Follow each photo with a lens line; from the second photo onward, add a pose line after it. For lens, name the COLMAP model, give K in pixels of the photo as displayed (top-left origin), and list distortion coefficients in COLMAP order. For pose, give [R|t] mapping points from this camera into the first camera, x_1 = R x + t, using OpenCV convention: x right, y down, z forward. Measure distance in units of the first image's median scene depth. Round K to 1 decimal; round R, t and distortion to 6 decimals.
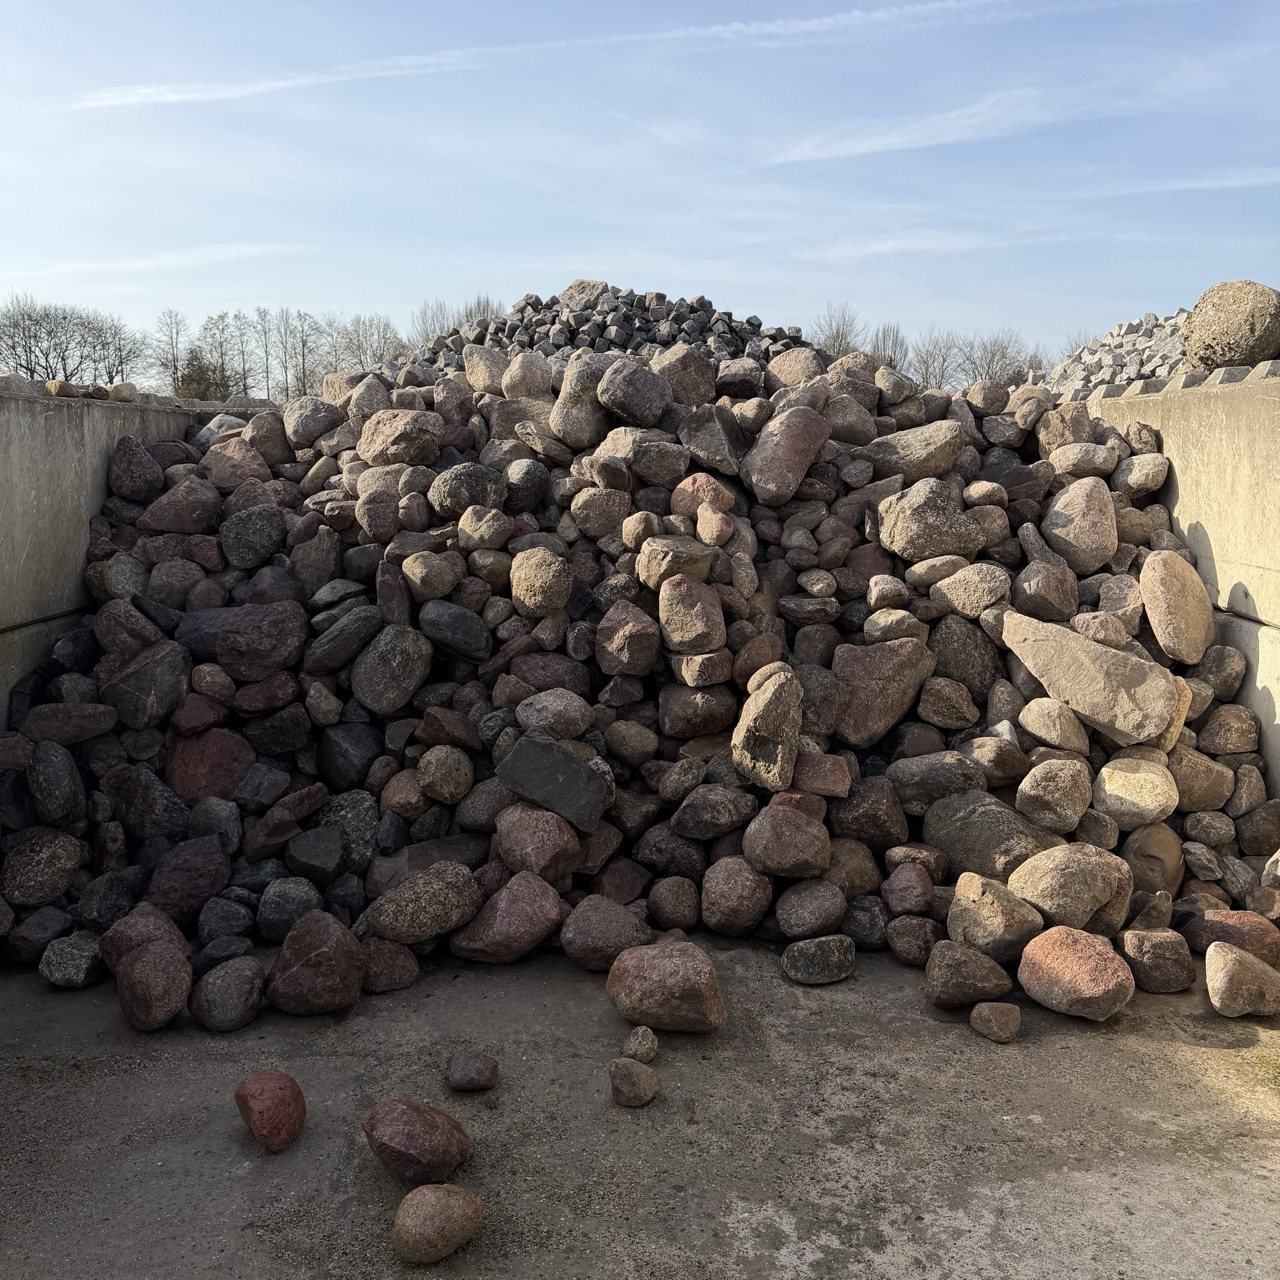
lens RADIAL K [[1261.7, 0, 640.3], [0, 1261.7, 702.0], [0, 0, 1]] dist [0.107447, -0.210604]
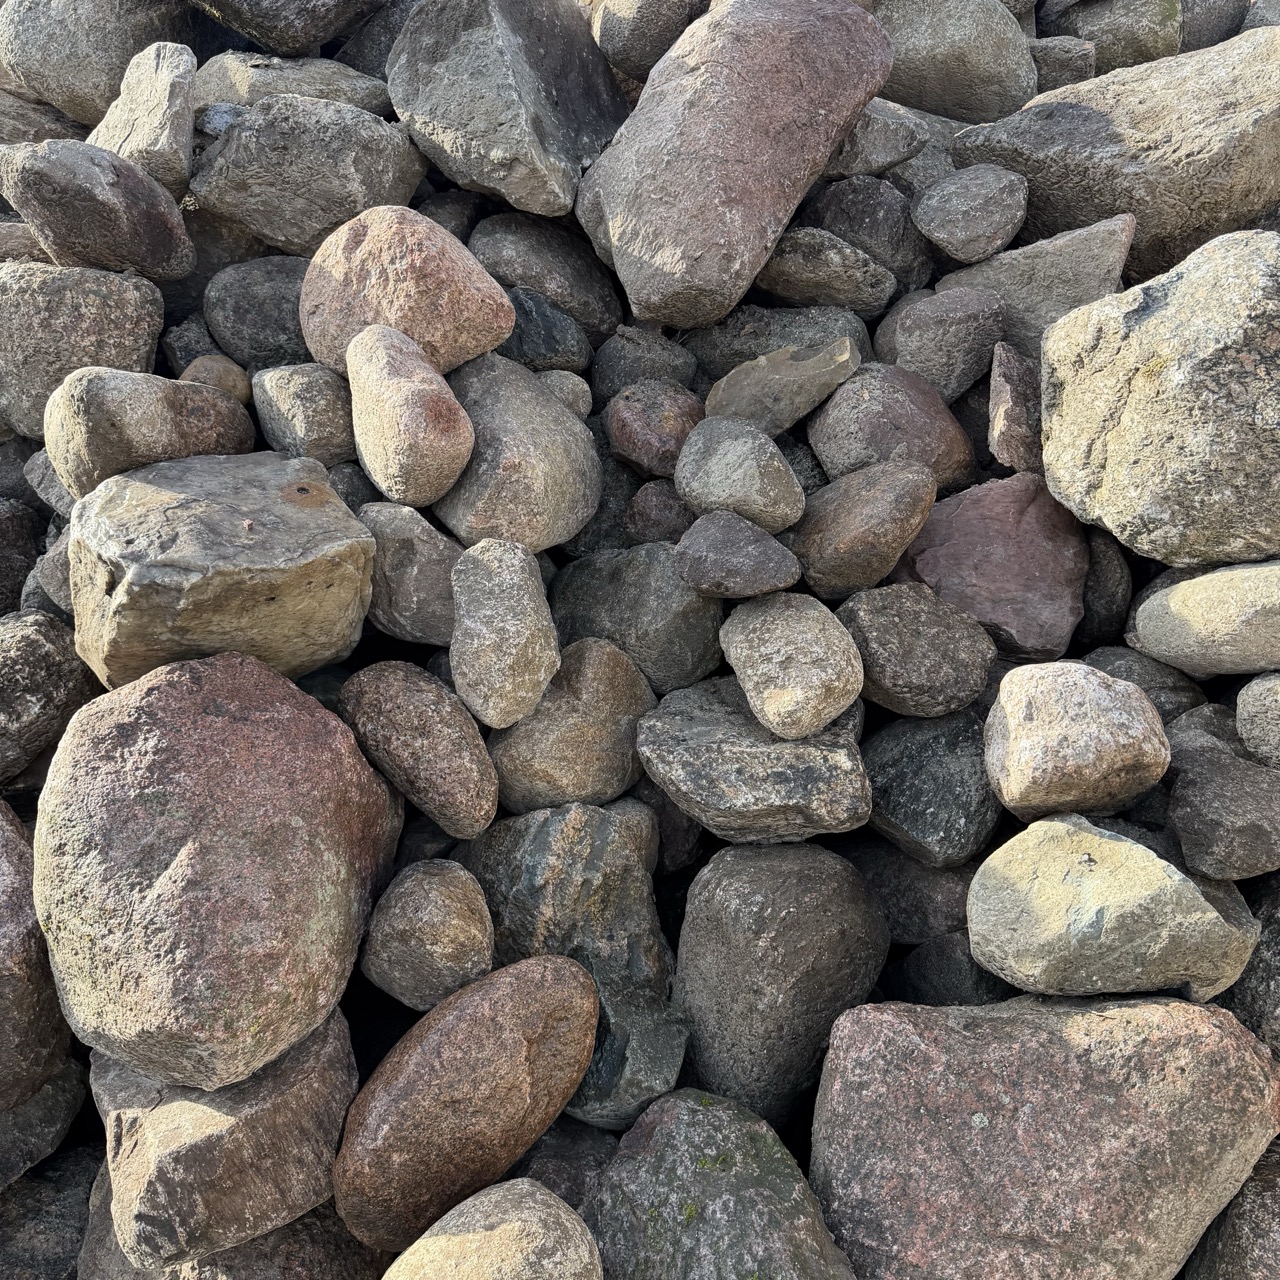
lens RADIAL K [[1261.7, 0, 640.3], [0, 1261.7, 702.0], [0, 0, 1]] dist [0.107447, -0.210604]
pose [[0.997843, 0.023909, -0.061130, 0.119914], [-0.012341, 0.983029, 0.183034, -0.126738], [0.064469, -0.181885, 0.981204, 0.712616]]
